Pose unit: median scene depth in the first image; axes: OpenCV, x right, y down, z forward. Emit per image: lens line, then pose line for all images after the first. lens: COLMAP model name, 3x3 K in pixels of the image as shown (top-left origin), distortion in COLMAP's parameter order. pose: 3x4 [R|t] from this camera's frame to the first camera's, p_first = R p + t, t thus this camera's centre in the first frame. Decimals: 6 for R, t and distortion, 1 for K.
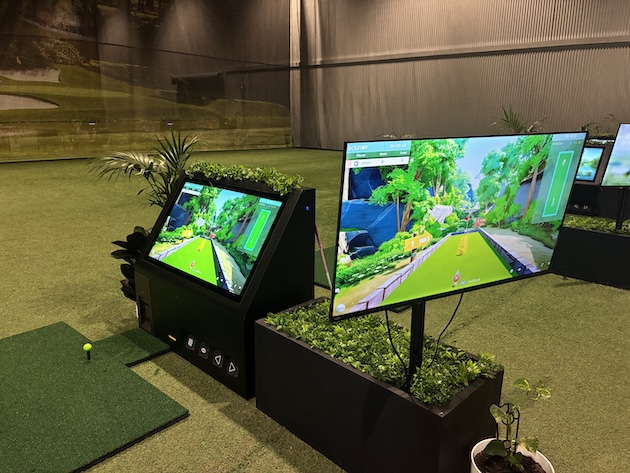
lens RADIAL K [[471.5, 0, 313.4], [0, 471.5, 237.5], [0, 0, 1]] dist [0.005079, -0.011642]
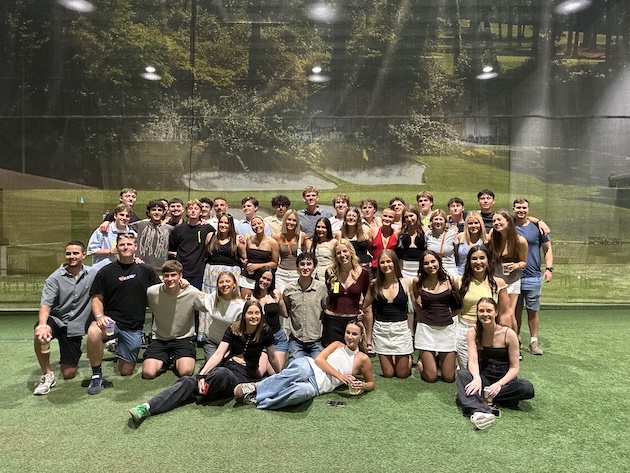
lens RADIAL K [[471.5, 0, 314.6], [0, 471.5, 234.6], [0, 0, 1]] dist [0.005079, -0.011642]
pose [[0.686626, -0.015167, -0.726853, -0.121878], [-0.161808, 0.971517, -0.173125, -0.087341], [0.708776, 0.236483, 0.664615, 0.327208]]
